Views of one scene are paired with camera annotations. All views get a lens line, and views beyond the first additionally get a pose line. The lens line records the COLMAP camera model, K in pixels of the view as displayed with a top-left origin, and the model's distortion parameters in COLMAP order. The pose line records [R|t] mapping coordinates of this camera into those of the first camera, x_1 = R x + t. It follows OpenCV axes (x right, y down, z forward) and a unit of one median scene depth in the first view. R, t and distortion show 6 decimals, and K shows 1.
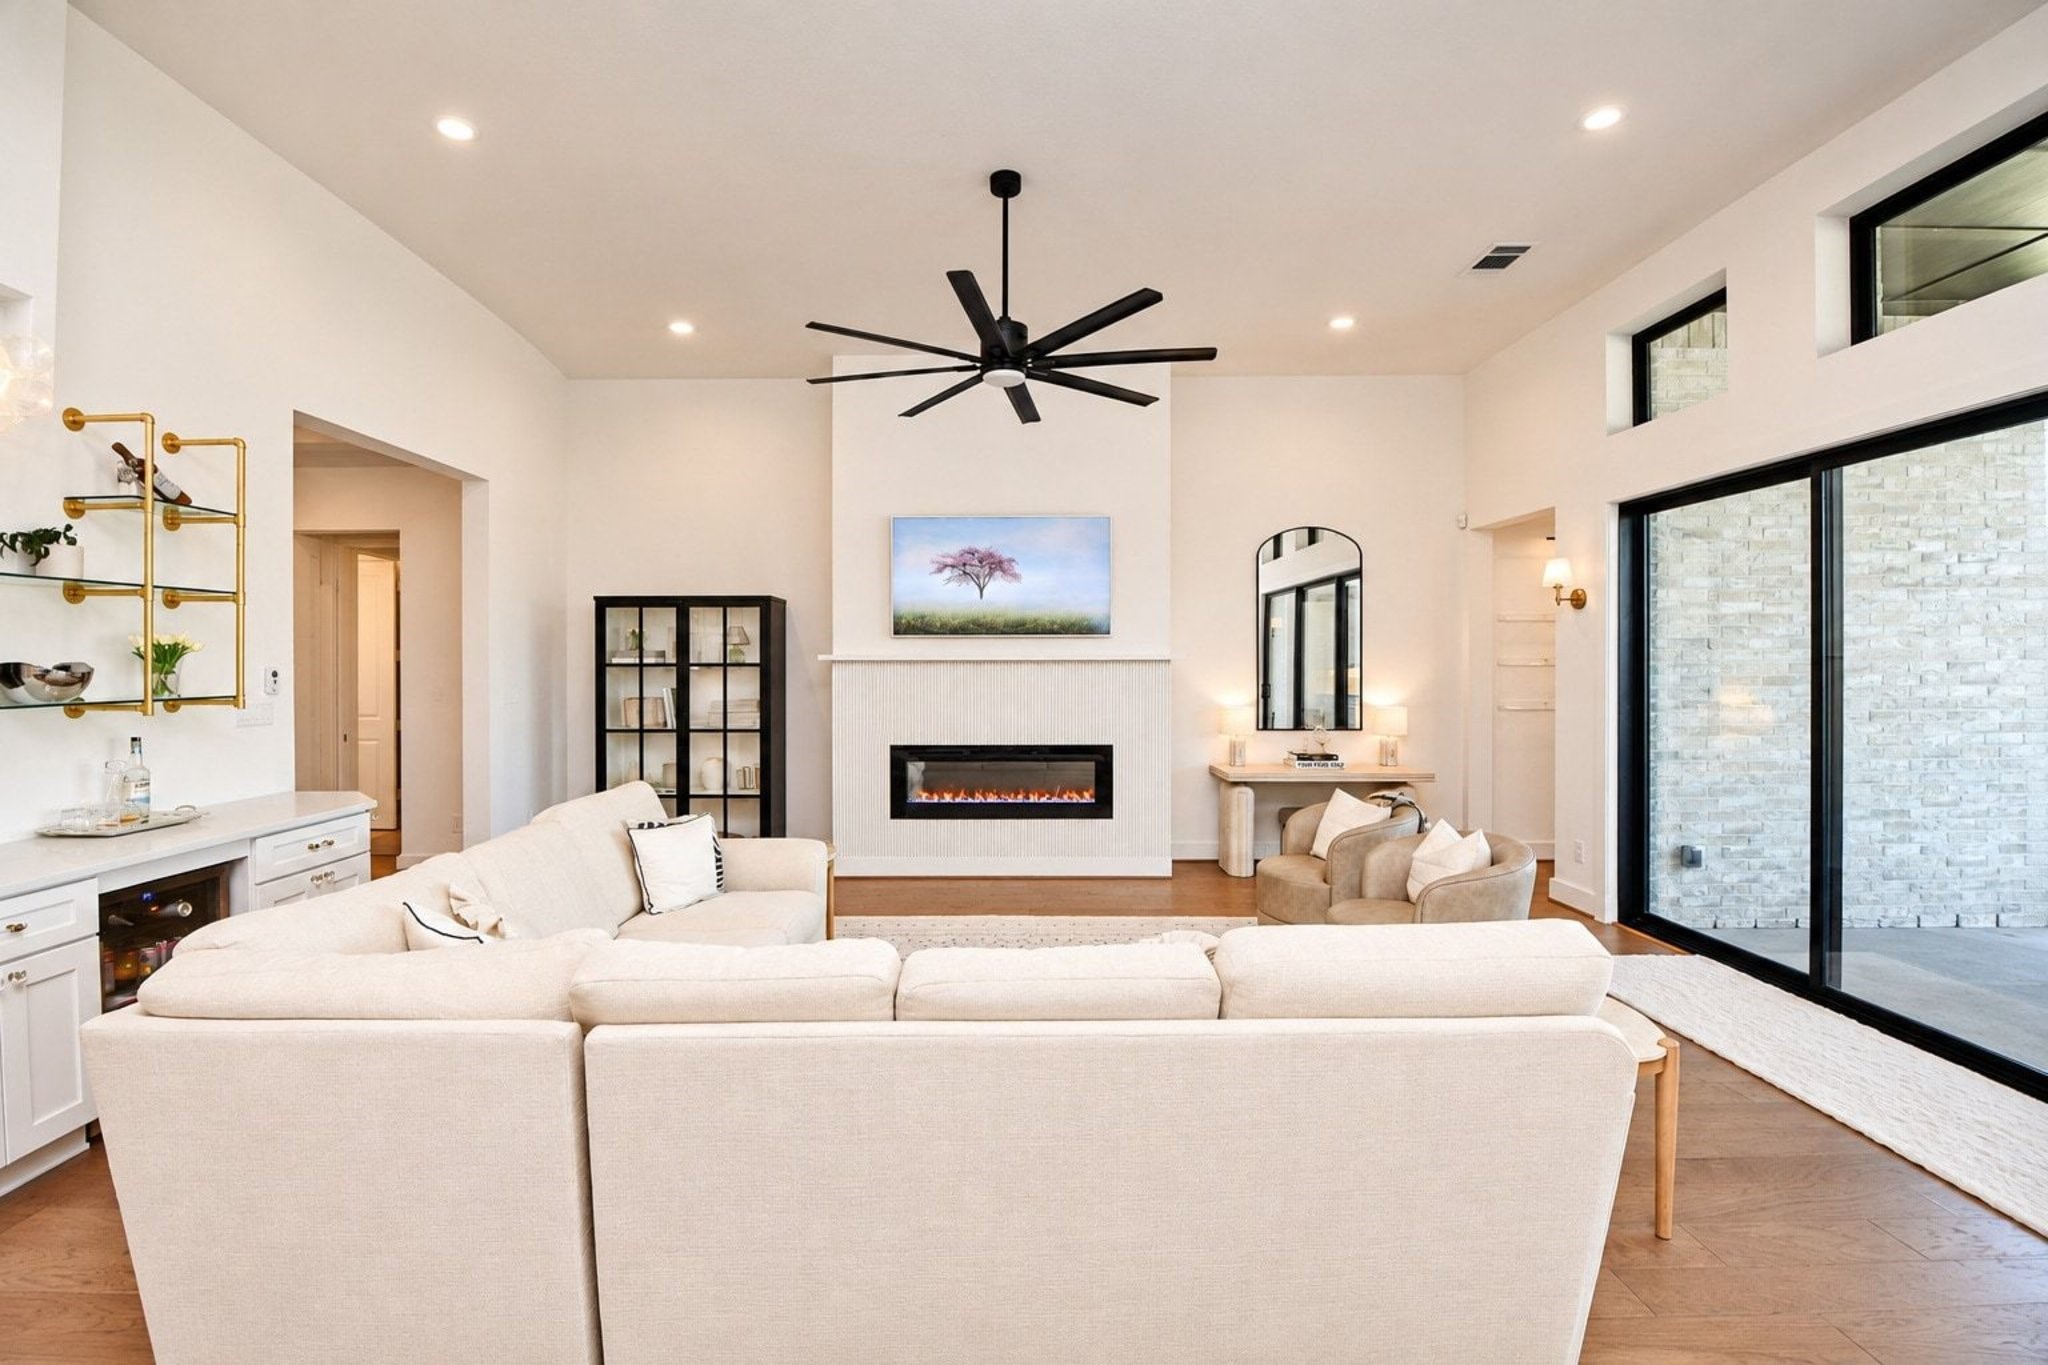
lens RADIAL K [[891.9, 0, 1013.1], [0, 891.9, 671.1], [0, 0, 1]] dist [-0.008014, -0.001101]
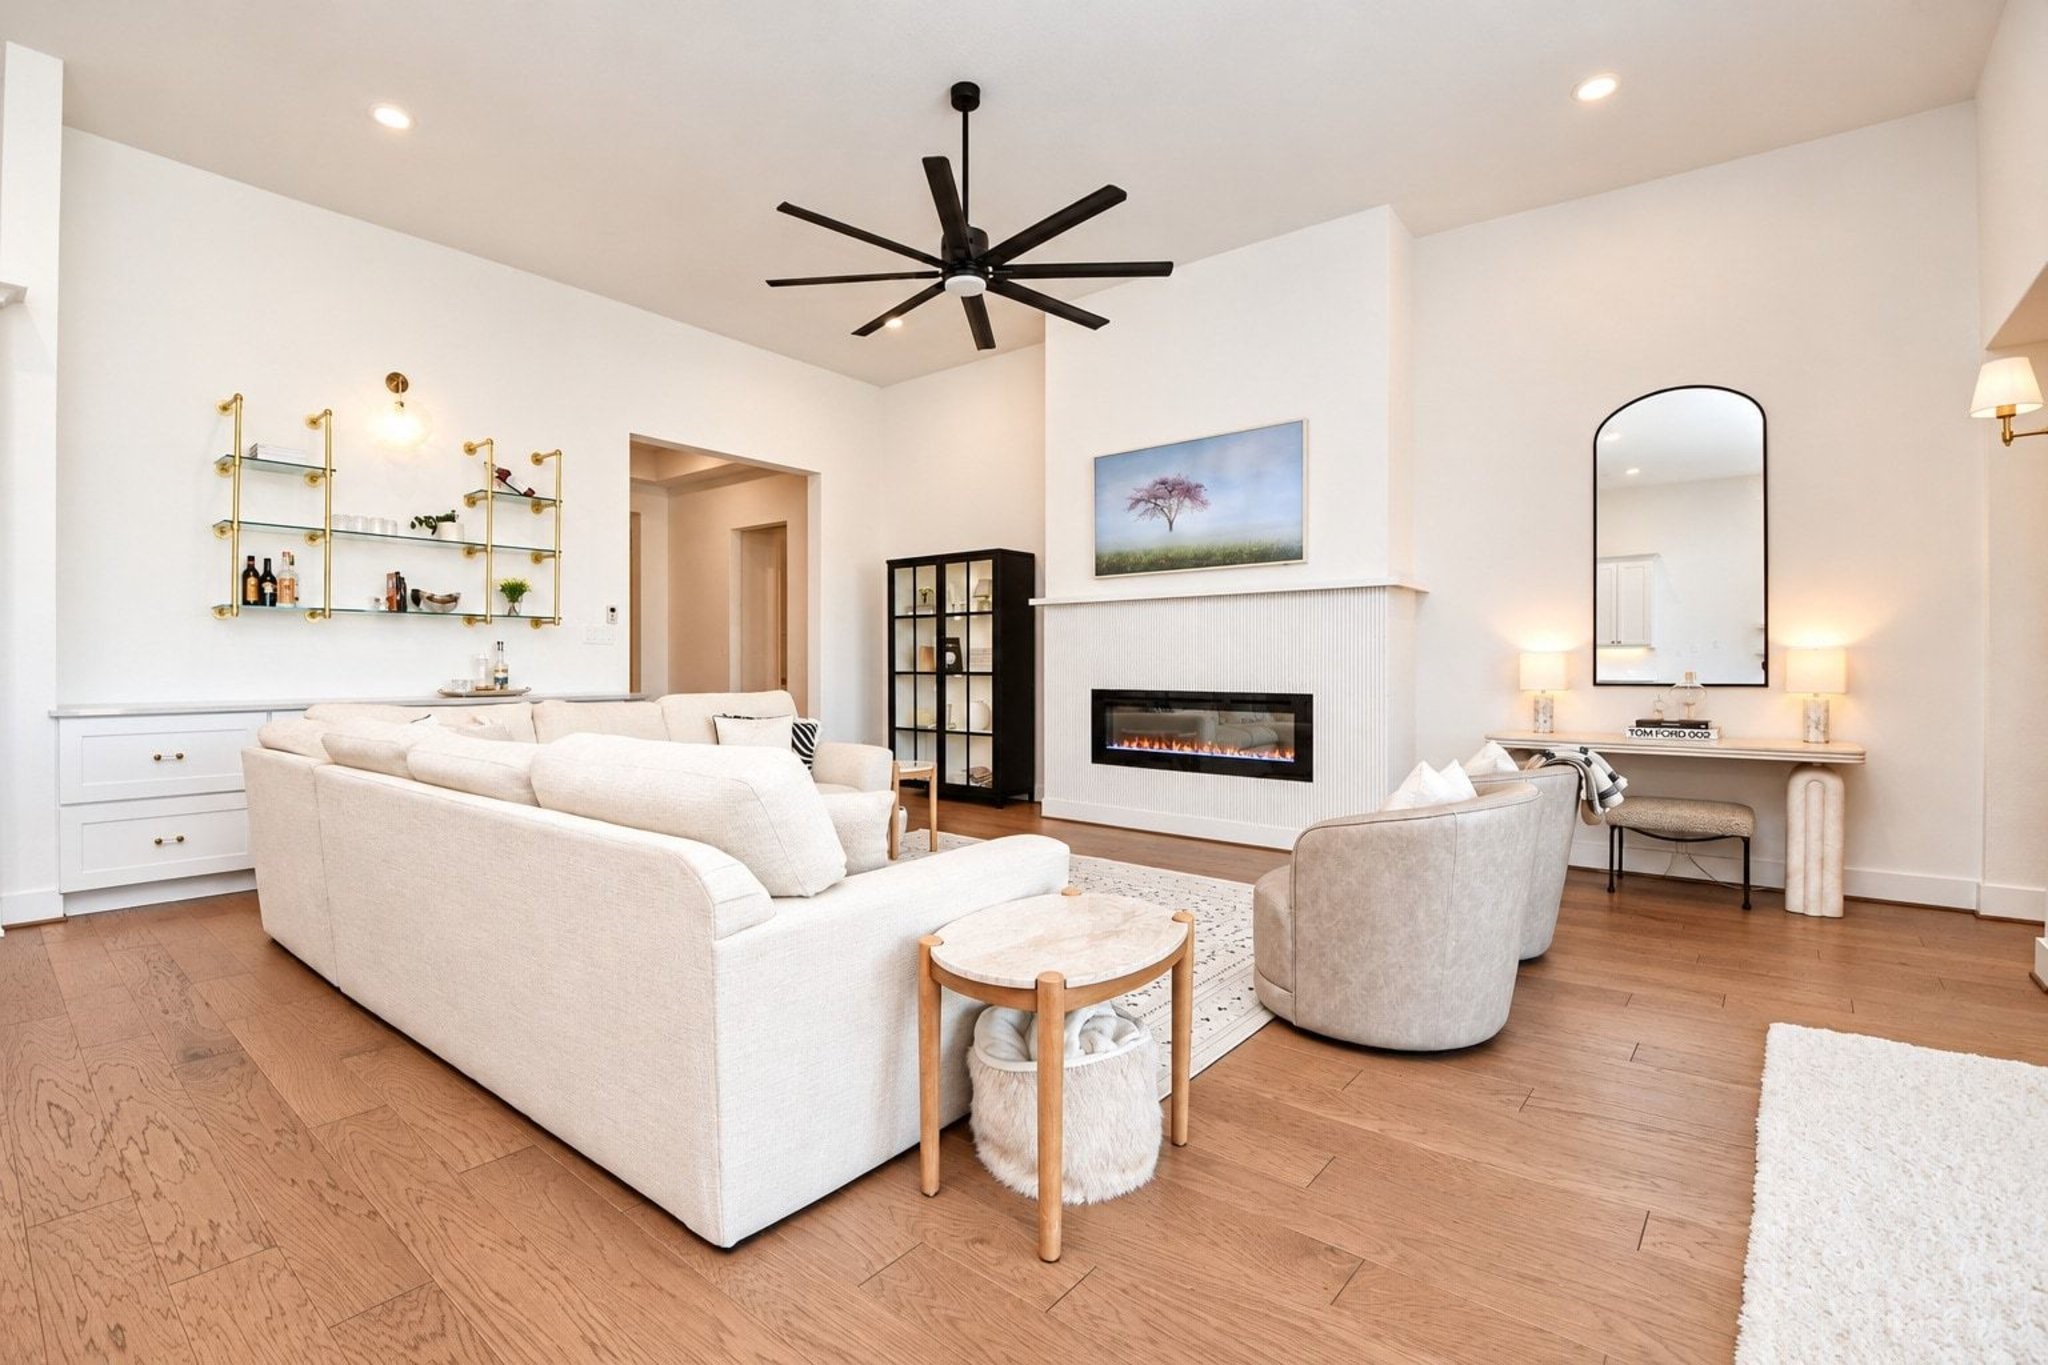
lens RADIAL K [[939.2, 0, 1015.7], [0, 939.2, 650.7], [0, 0, 1]] dist [-0.013033, -0.000703]
pose [[0.776184, -0.008771, -0.630445, 0.452348], [-0.011558, 0.999537, -0.028135, 0.071345], [0.630400, 0.029125, 0.775724, 0.144682]]
